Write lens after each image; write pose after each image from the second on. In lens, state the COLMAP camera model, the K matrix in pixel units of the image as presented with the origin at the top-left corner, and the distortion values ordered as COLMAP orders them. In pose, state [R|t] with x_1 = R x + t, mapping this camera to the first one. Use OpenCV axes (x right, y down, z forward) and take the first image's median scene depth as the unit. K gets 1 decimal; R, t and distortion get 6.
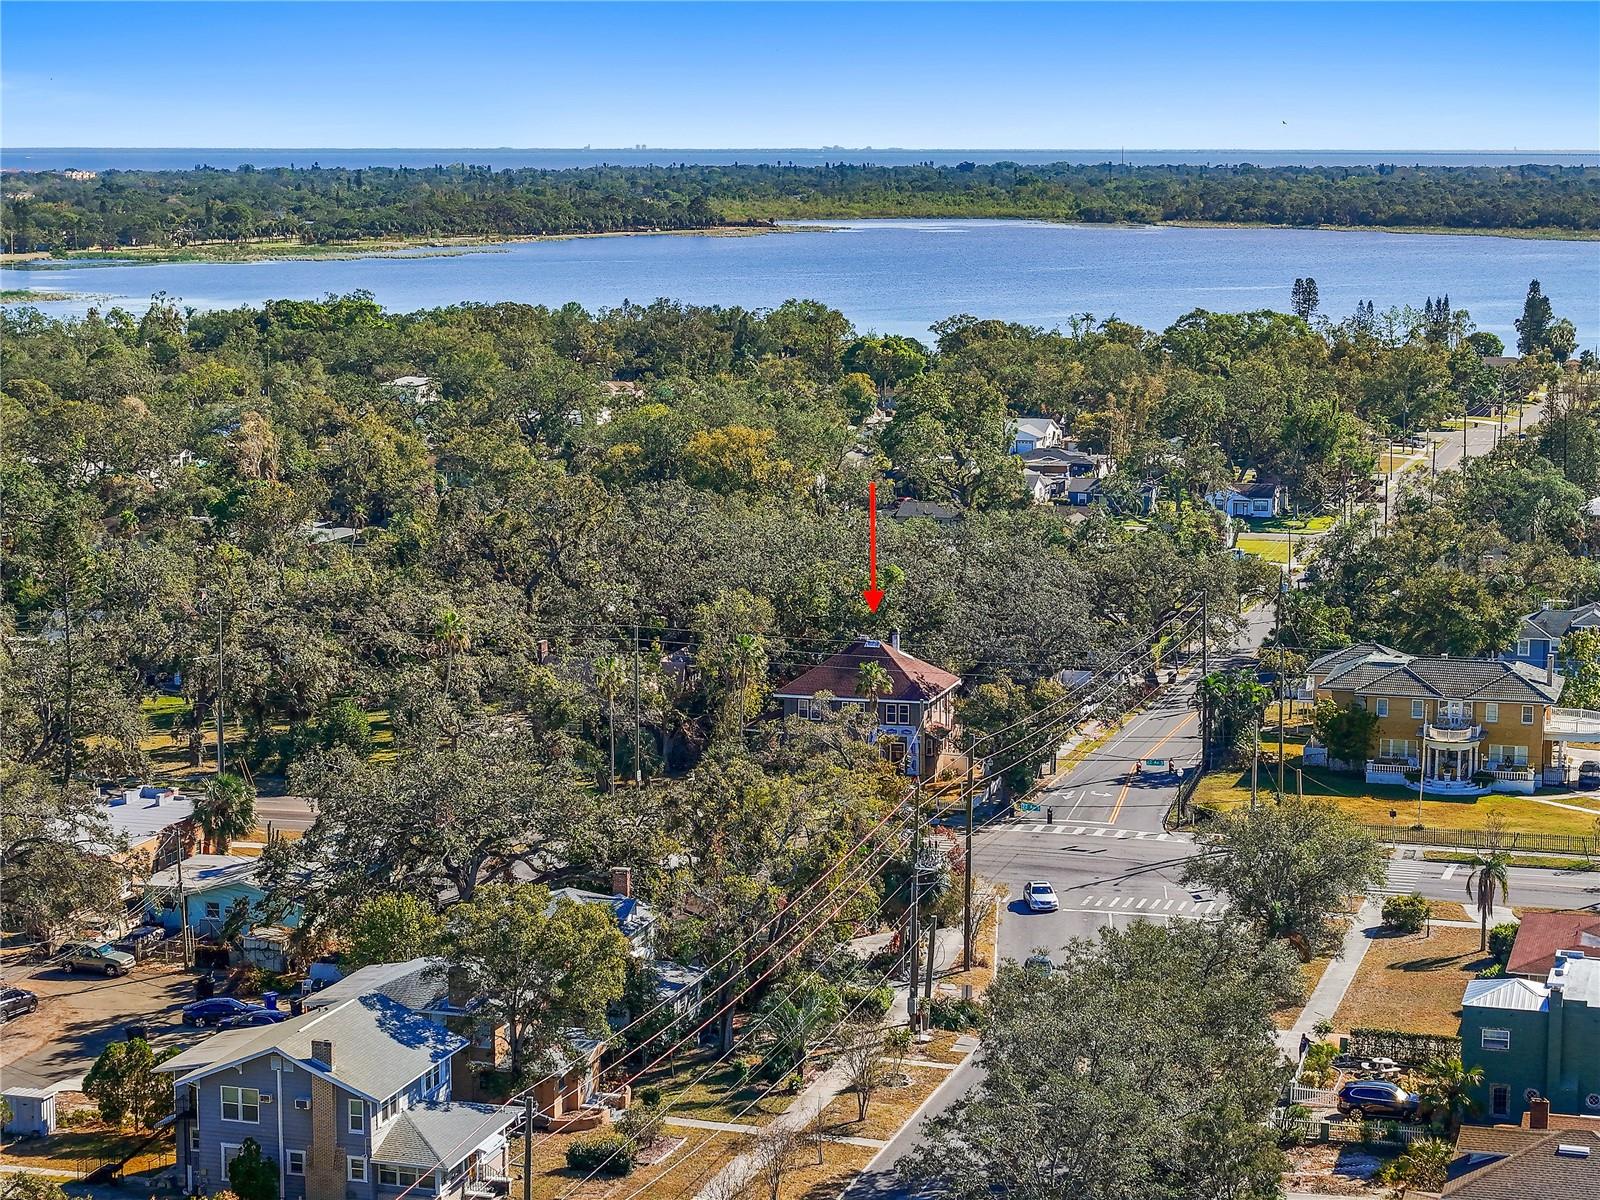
lens RADIAL K [[3237.0, 0, 800.0], [0, 3237.0, 600.0], [0, 0, 1]] dist [-0.058977, 0.416046]
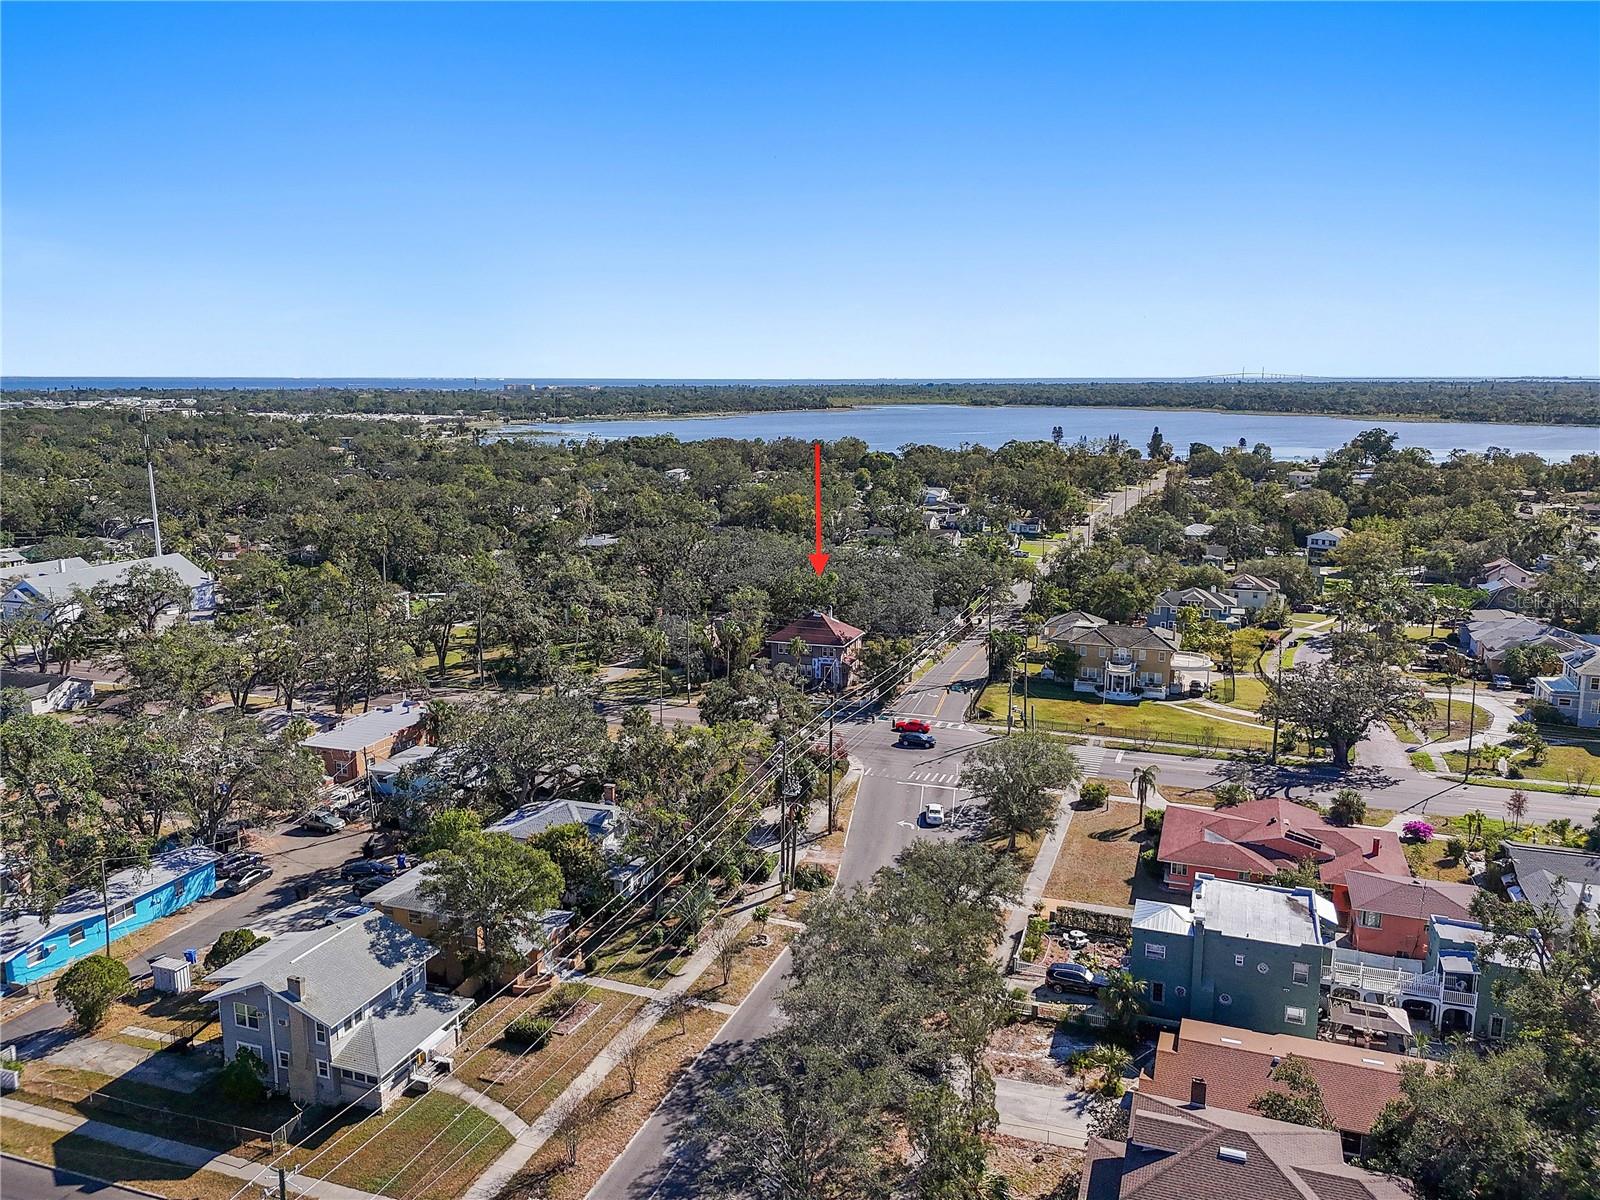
lens RADIAL K [[1203.3, 0, 800.0], [0, 1203.3, 600.0], [0, 0, 1]] dist [0.145072, -0.250833]
pose [[0.998434, 0.007474, -0.055439, 0.052385], [-0.005129, 0.999091, 0.042320, -0.026390], [0.055705, -0.041969, 0.997565, 0.276285]]
